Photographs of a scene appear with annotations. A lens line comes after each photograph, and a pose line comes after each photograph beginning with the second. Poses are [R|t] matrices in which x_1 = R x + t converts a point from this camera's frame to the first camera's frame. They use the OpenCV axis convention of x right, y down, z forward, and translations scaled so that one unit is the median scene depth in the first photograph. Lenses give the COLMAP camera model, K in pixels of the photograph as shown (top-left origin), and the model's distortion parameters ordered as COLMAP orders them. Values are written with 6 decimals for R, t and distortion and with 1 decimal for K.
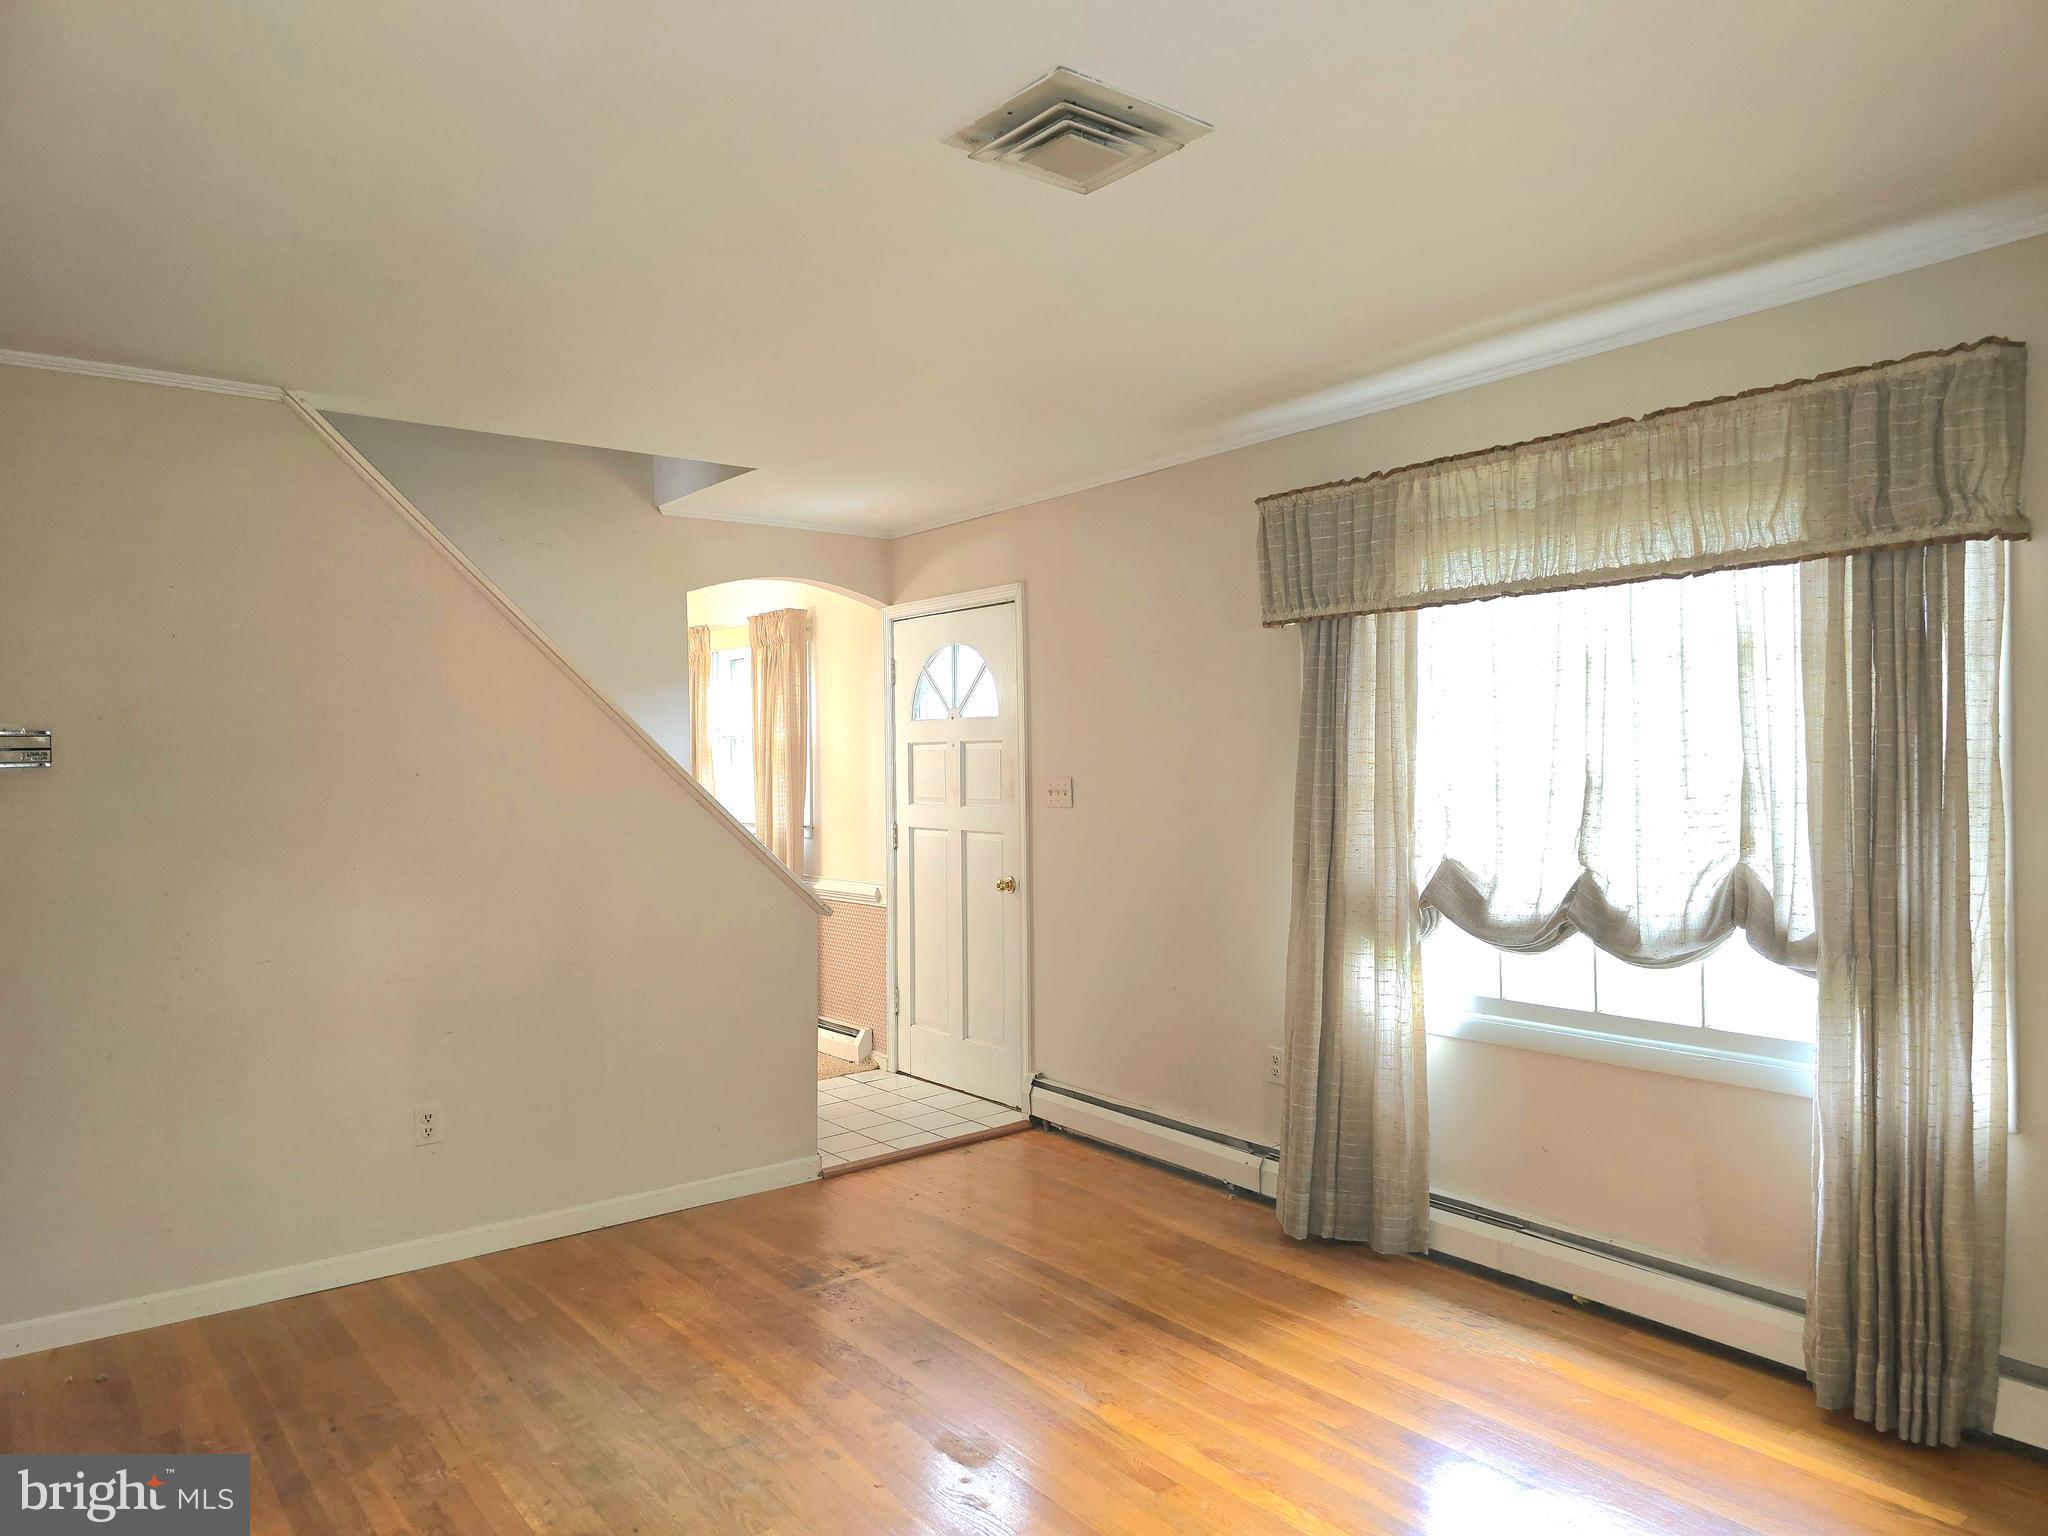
lens RADIAL K [[1374.6, 0, 1028.1], [0, 1374.6, 764.8], [0, 0, 1]] dist [0.054925, -0.057531]
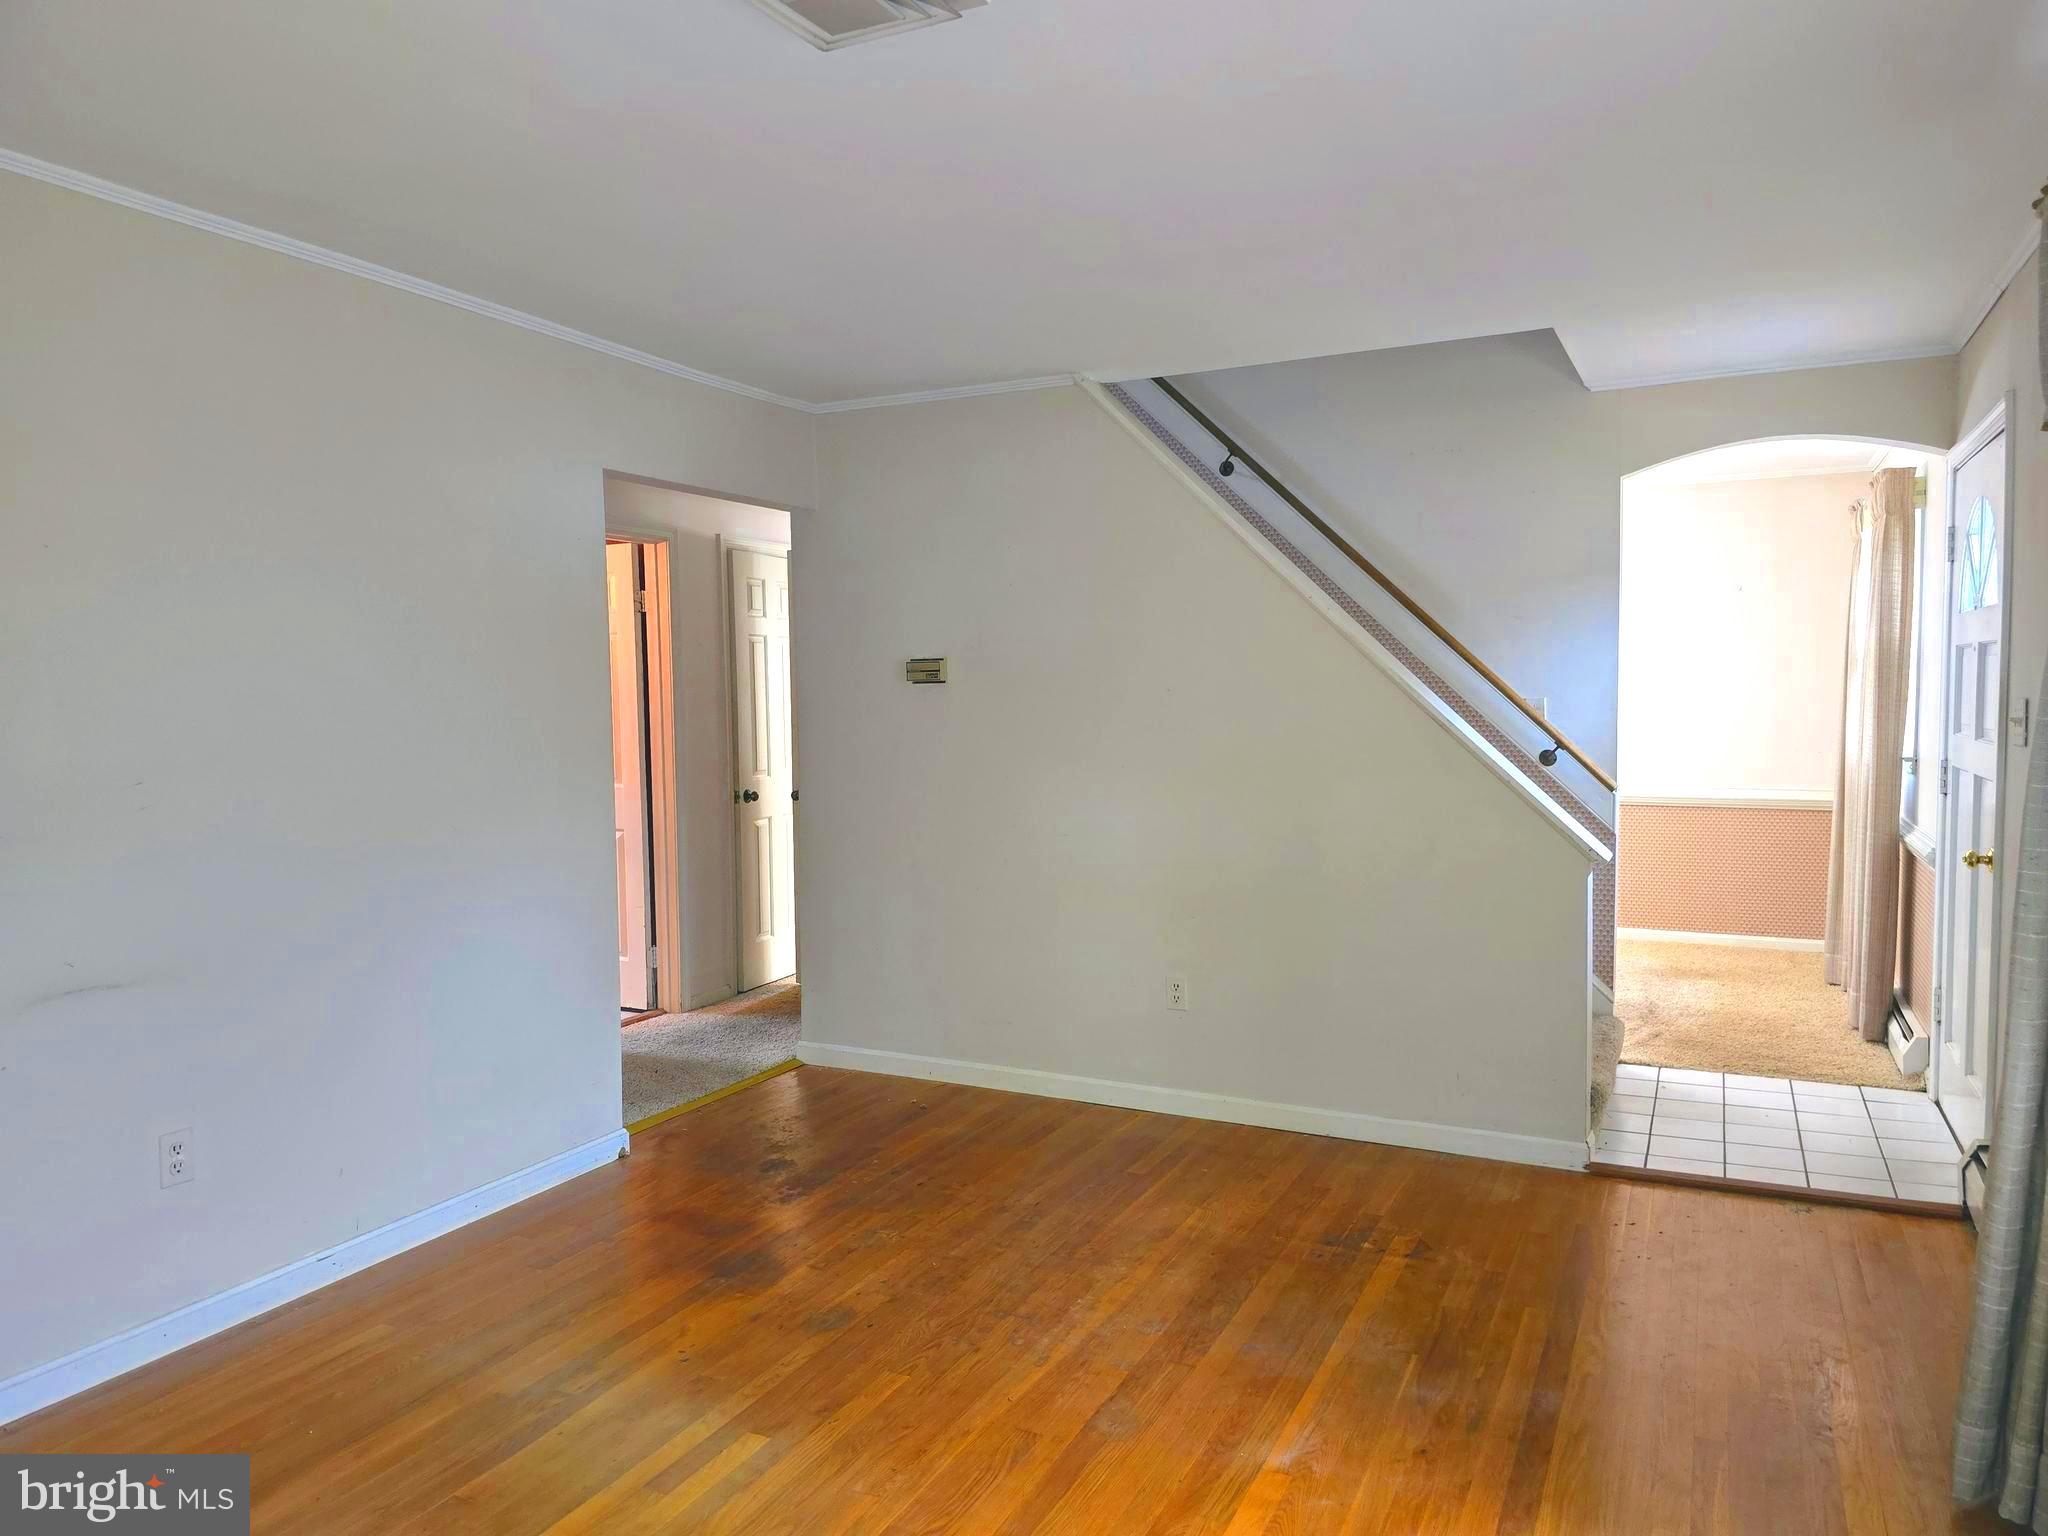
lens RADIAL K [[1374.6, 0, 1028.1], [0, 1374.6, 764.8], [0, 0, 1]] dist [0.054925, -0.057531]
pose [[0.449354, 0.061557, -0.891230, 0.575312], [0.001356, 0.997575, 0.069586, -0.010201], [0.893353, -0.032477, 0.448181, 0.426798]]
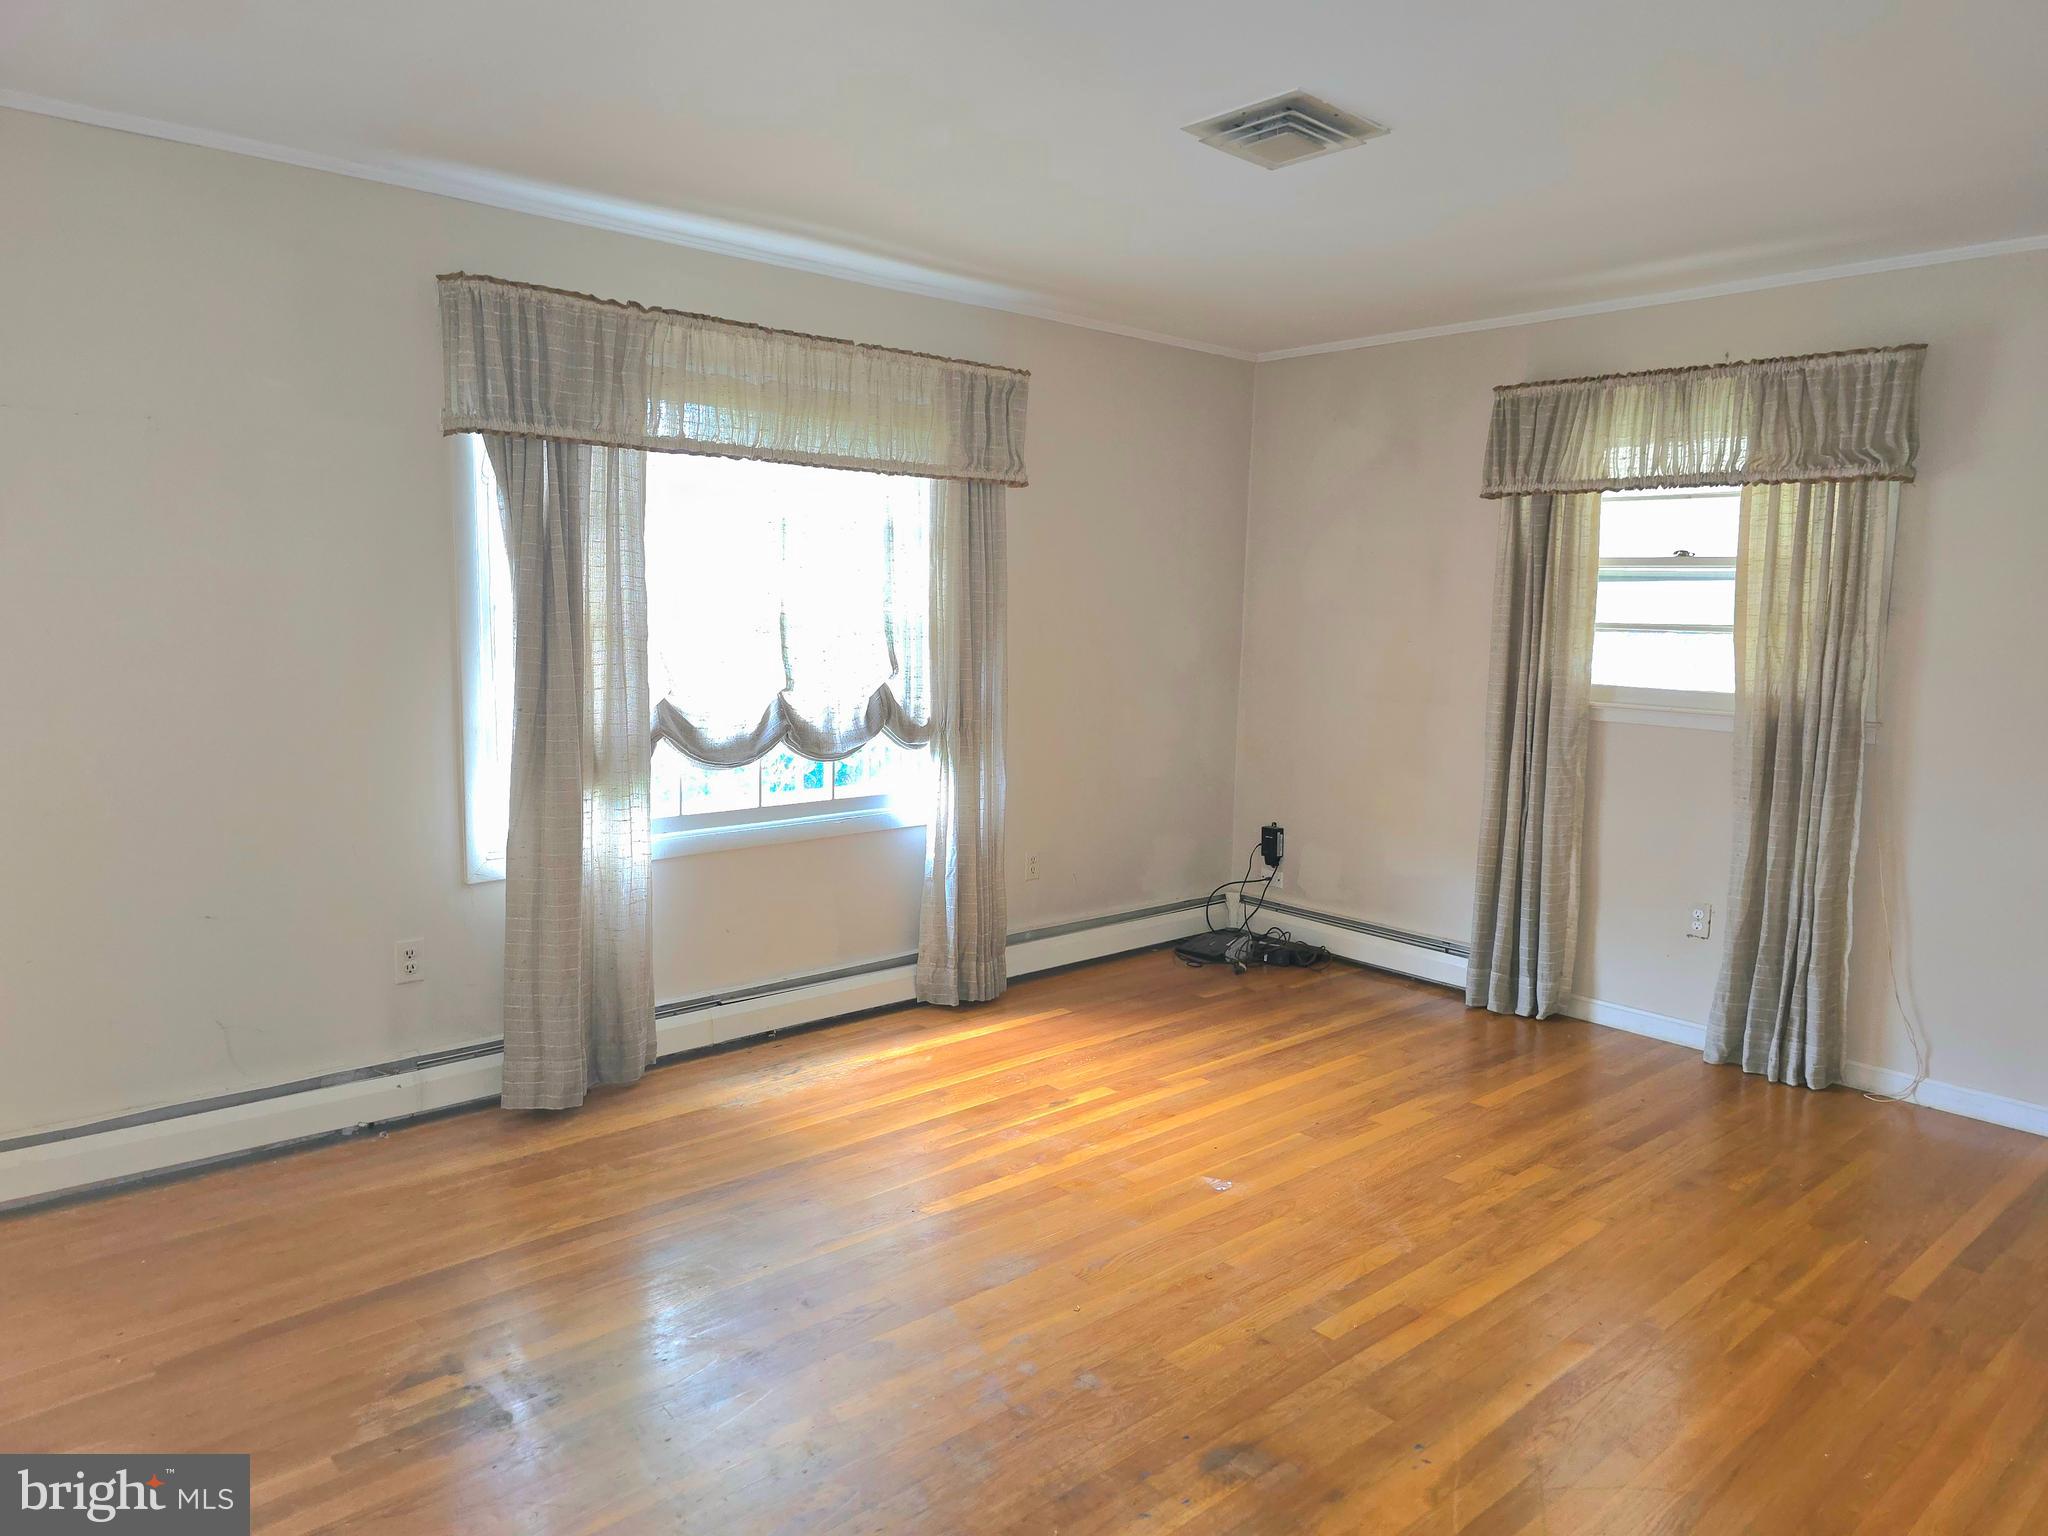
lens RADIAL K [[1374.6, 0, 1028.1], [0, 1374.6, 764.8], [0, 0, 1]] dist [0.054925, -0.057531]
pose [[-0.081365, -0.107828, 0.990834, -0.809753], [-0.020358, 0.994103, 0.106512, 0.002804], [-0.996476, -0.011505, -0.083080, 0.840651]]
